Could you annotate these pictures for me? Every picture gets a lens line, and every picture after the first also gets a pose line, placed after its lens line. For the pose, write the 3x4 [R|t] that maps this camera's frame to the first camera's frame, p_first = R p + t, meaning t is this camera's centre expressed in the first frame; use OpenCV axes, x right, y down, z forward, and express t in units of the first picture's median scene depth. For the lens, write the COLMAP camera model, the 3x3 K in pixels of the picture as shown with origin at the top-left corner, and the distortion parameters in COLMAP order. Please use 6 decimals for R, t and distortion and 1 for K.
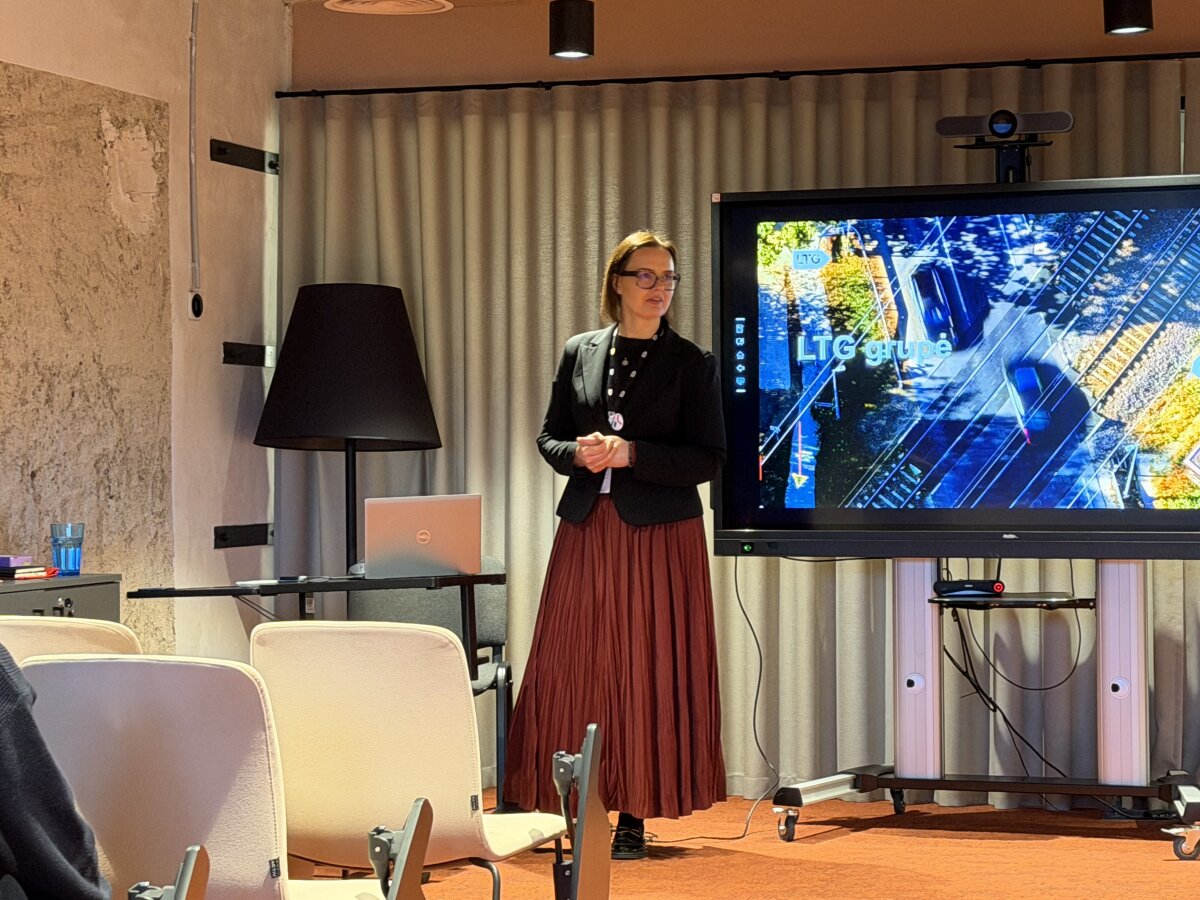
lens RADIAL K [[3387.2, 0, 601.6], [0, 3387.2, 479.2], [0, 0, 1]] dist [0.140059, 1.530566]
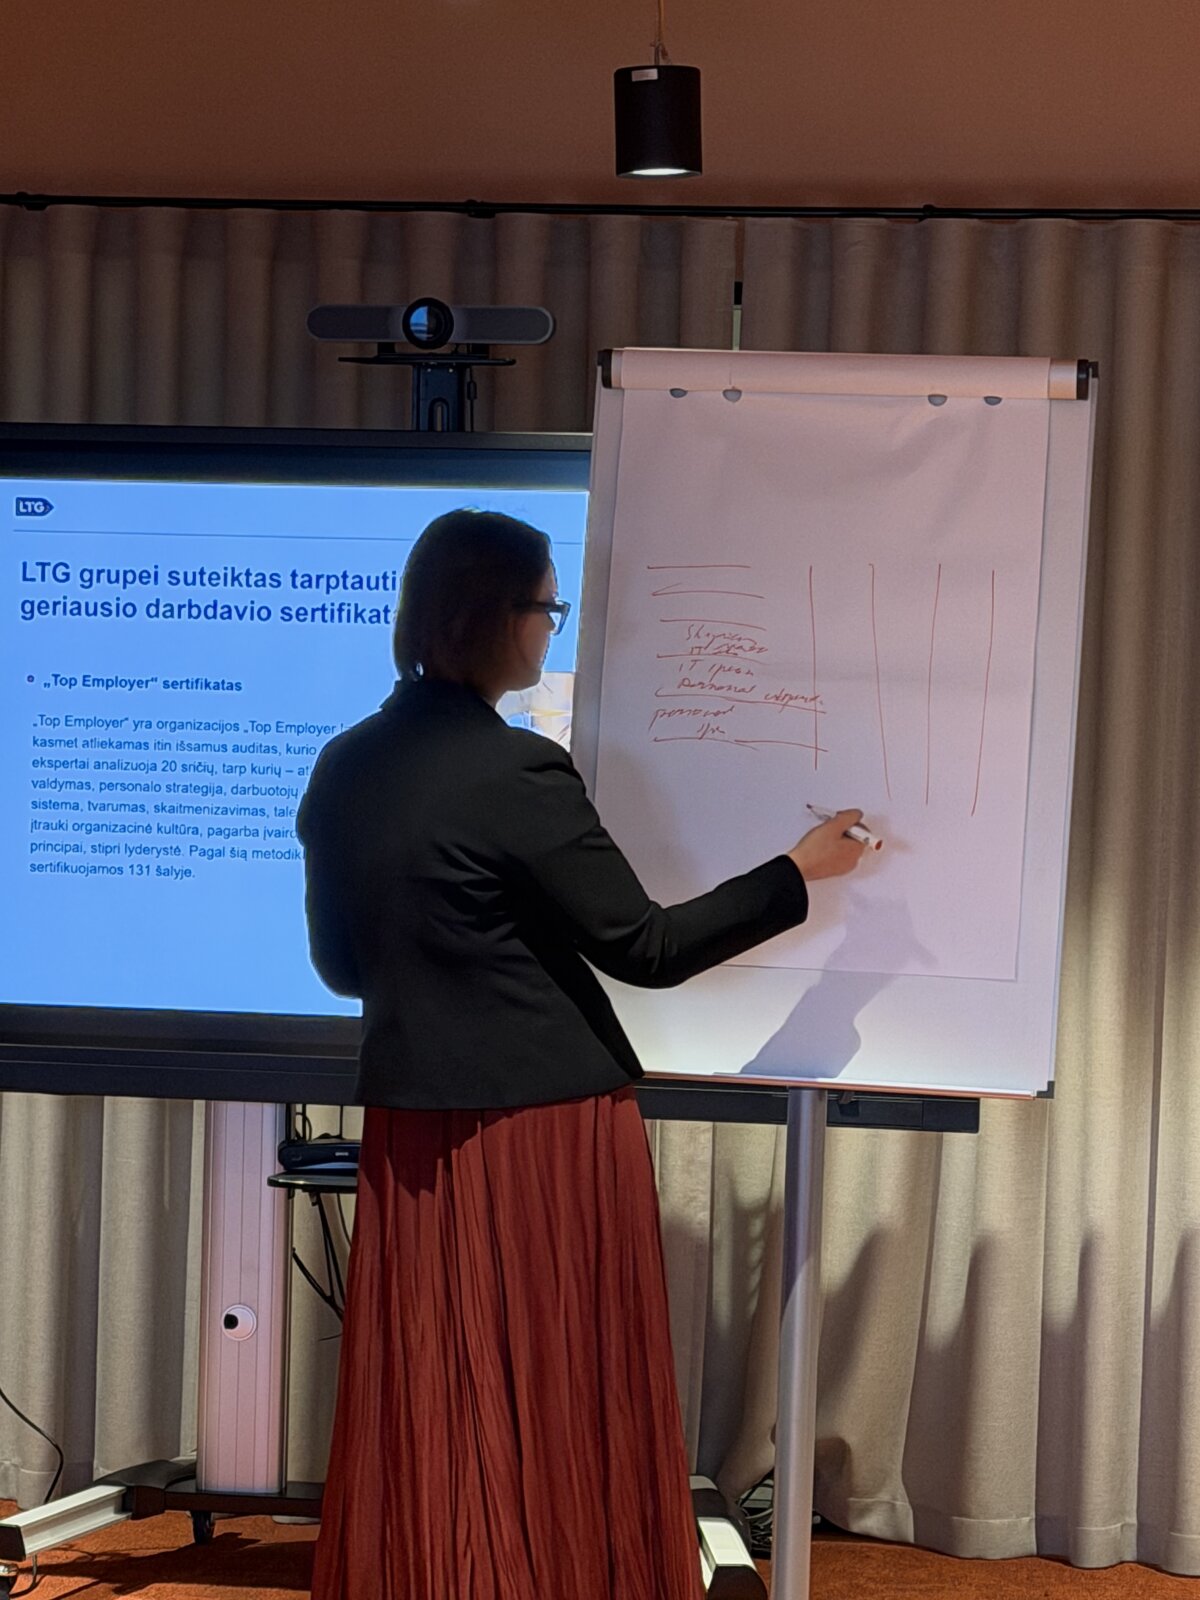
lens RADIAL K [[4574.7, 0, 600.0], [0, 4574.7, 800.0], [0, 0, 1]] dist [0.088821, 0.708093]
pose [[0.985062, 0.025844, 0.170252, 0.020551], [-0.033281, 0.998606, 0.040969, -0.057492], [-0.168956, -0.046023, 0.984549, 0.254603]]
